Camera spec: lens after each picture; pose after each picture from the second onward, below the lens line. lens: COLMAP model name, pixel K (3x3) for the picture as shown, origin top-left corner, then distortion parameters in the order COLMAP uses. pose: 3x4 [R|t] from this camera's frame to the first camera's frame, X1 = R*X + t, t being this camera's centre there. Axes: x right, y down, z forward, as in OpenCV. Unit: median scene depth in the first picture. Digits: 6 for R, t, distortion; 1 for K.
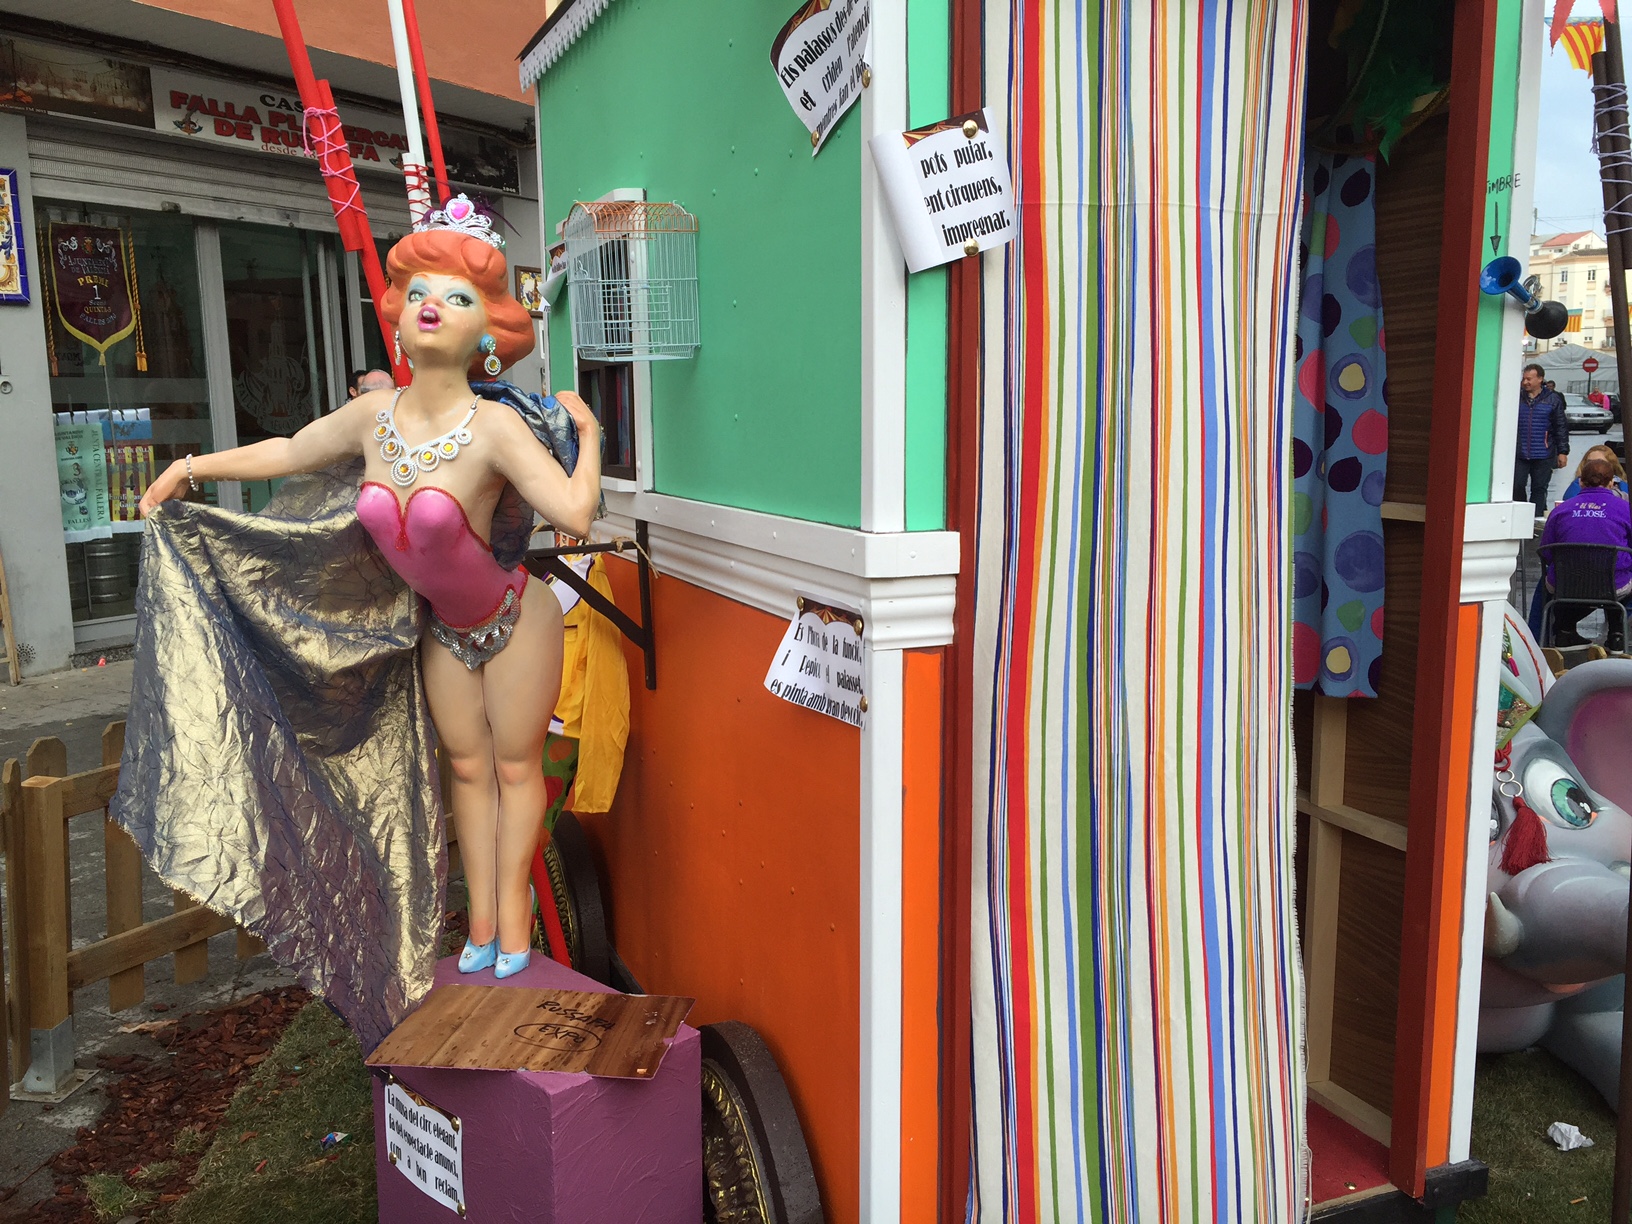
lens RADIAL K [[1358.9, 0, 816.0], [0, 1358.9, 612.0], [0, 0, 1]] dist [0.105668, -0.140028]
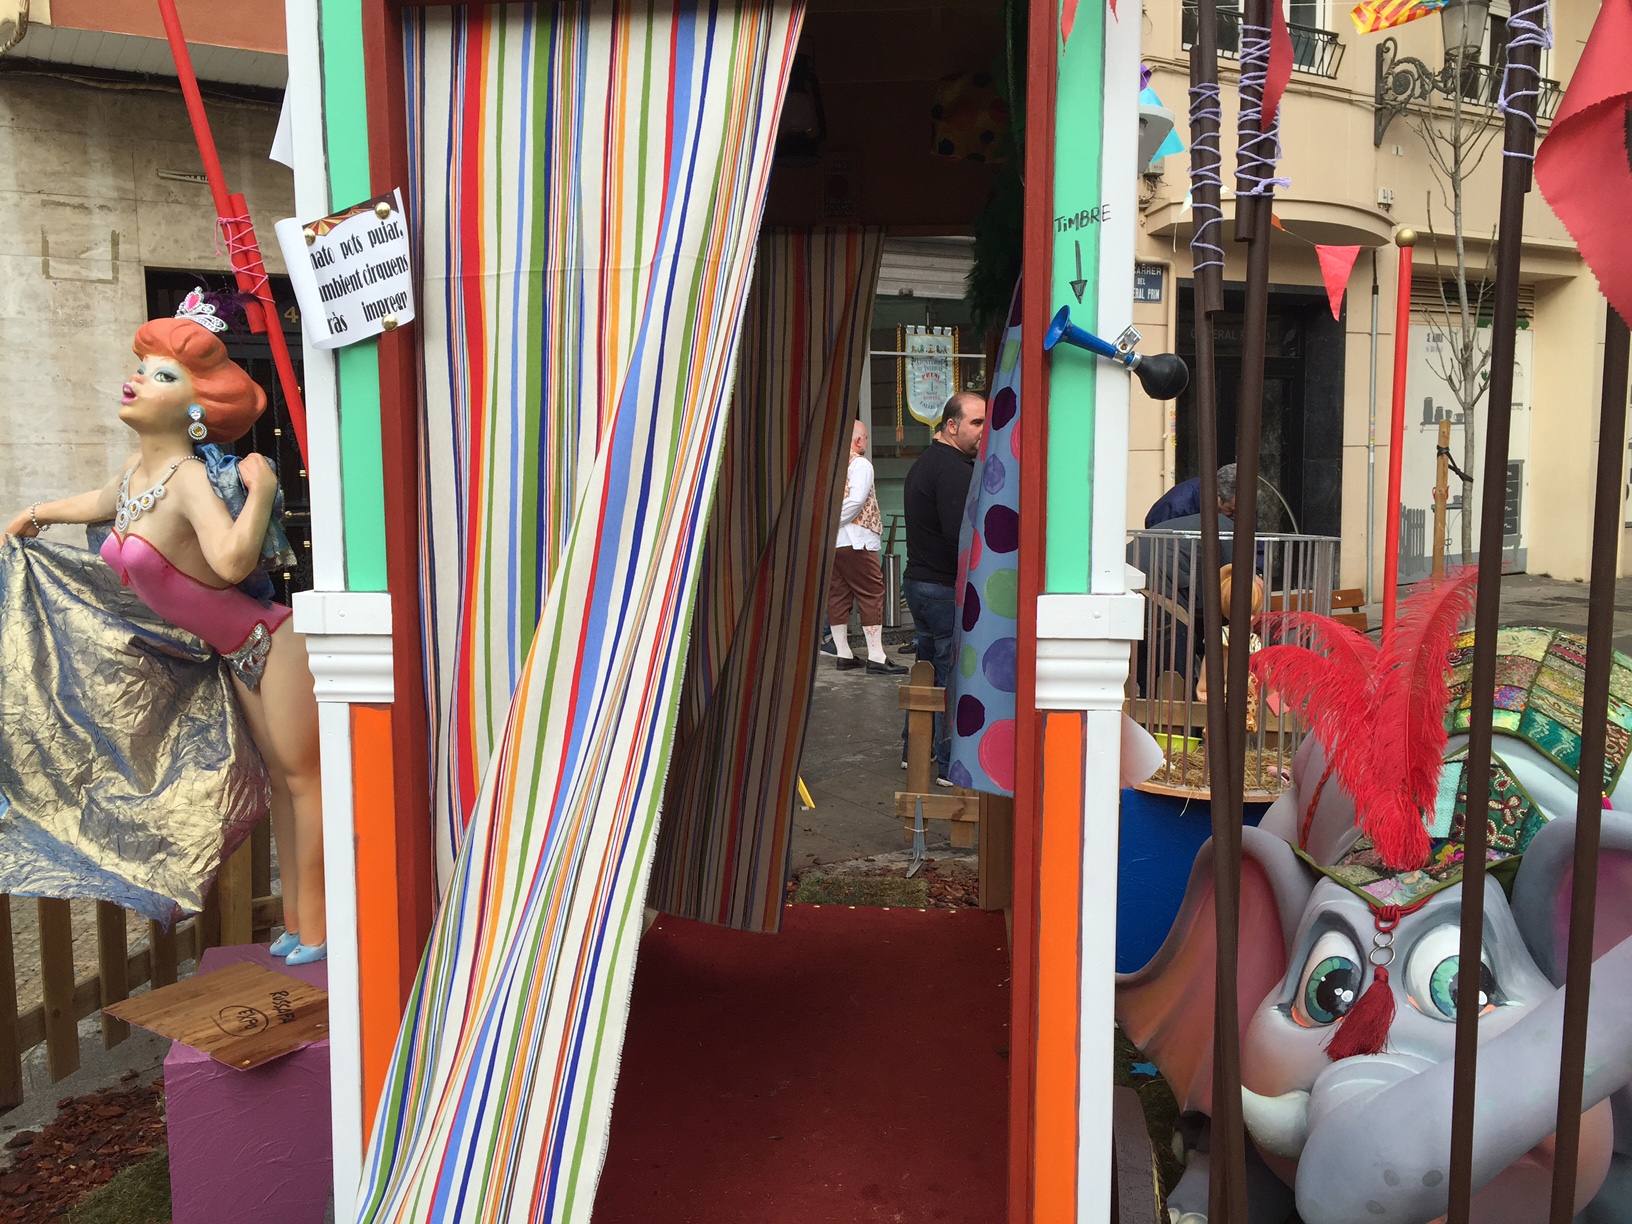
lens RADIAL K [[1358.9, 0, 816.0], [0, 1358.9, 612.0], [0, 0, 1]] dist [0.105668, -0.140028]
pose [[0.888083, 0.058187, -0.455985, 0.852530], [-0.070829, 0.997431, -0.010668, -0.056118], [0.454193, 0.041771, 0.889923, 0.217589]]
